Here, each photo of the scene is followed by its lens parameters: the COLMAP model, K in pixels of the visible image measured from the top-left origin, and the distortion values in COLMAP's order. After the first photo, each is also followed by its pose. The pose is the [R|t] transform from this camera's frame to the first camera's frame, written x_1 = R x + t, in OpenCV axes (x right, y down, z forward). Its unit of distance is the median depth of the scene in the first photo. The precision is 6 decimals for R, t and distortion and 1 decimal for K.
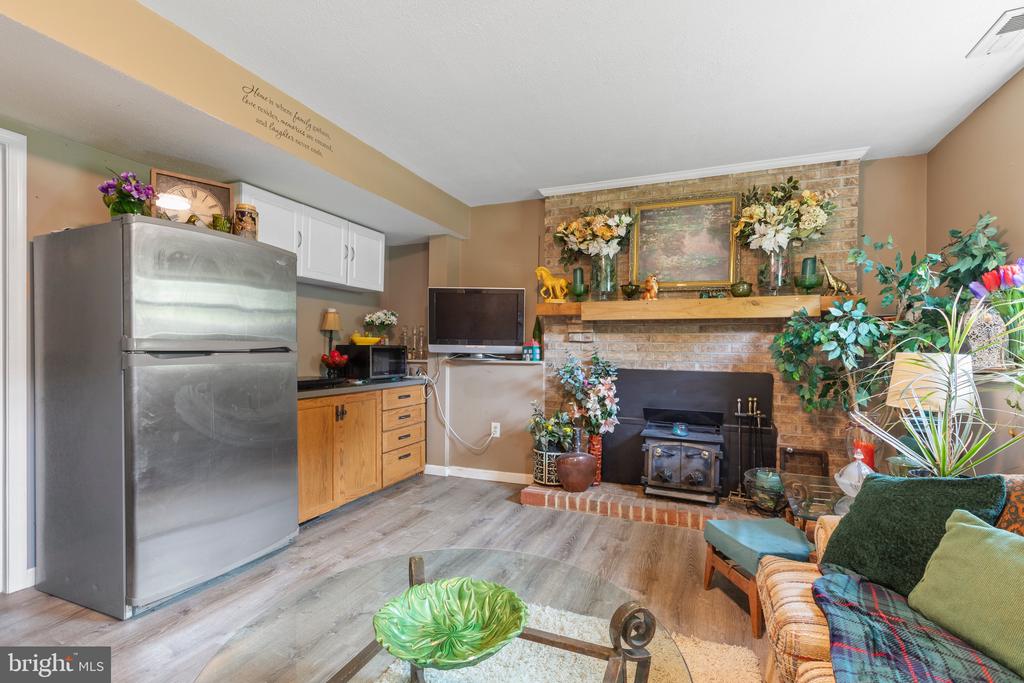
lens RADIAL K [[454.3, 0, 511.5], [0, 454.3, 347.0], [0, 0, 1]] dist [0.001460, -0.000072]
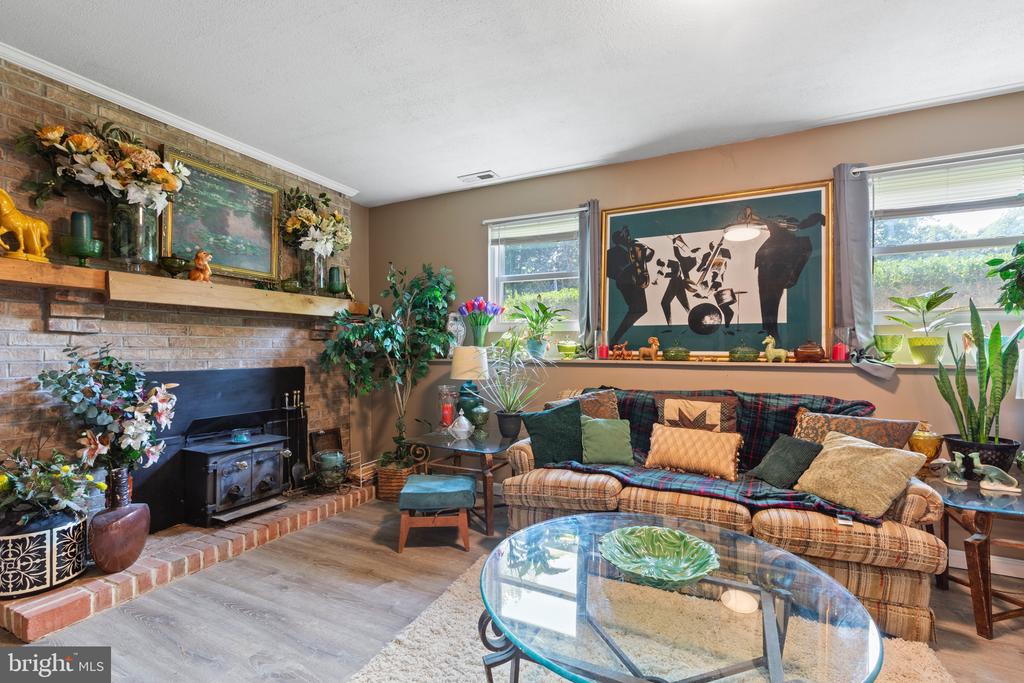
lens RADIAL K [[454.3, 0, 510.6], [0, 454.3, 343.1], [0, 0, 1]] dist [0.001460, -0.000072]
pose [[0.080809, -0.000187, 0.996730, -0.456536], [-0.005685, 0.999984, 0.000648, -0.001156], [-0.996713, -0.005719, 0.080807, 0.411219]]
